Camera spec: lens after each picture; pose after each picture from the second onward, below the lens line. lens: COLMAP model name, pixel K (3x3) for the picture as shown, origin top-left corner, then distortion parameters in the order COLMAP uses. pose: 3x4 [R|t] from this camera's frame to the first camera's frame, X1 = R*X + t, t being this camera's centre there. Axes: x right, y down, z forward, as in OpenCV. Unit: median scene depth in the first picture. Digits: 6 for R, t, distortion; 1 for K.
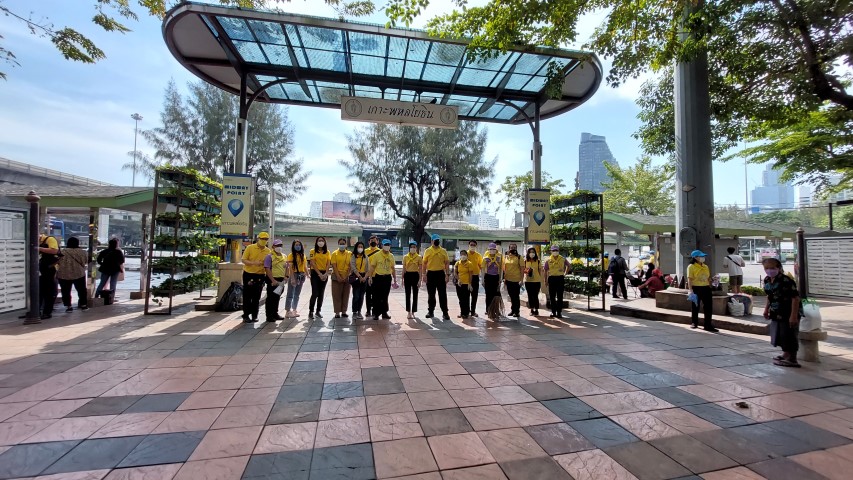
lens RADIAL K [[349.7, 0, 427.3], [0, 349.7, 243.7], [0, 0, 1]] dist [-0.000801, 0.000012]
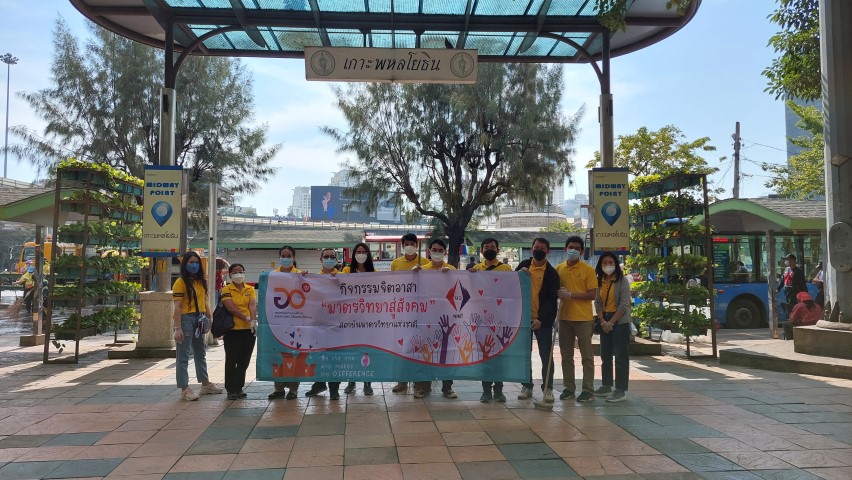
lens RADIAL K [[654.7, 0, 426.0], [0, 654.7, 240.0], [0, 0, 1]] dist [0.082804, -0.080622]
pose [[0.990987, -0.026066, -0.131400, 0.122189], [0.022591, 0.999356, -0.027867, 0.000255], [0.132042, 0.024647, 0.990938, -0.200120]]
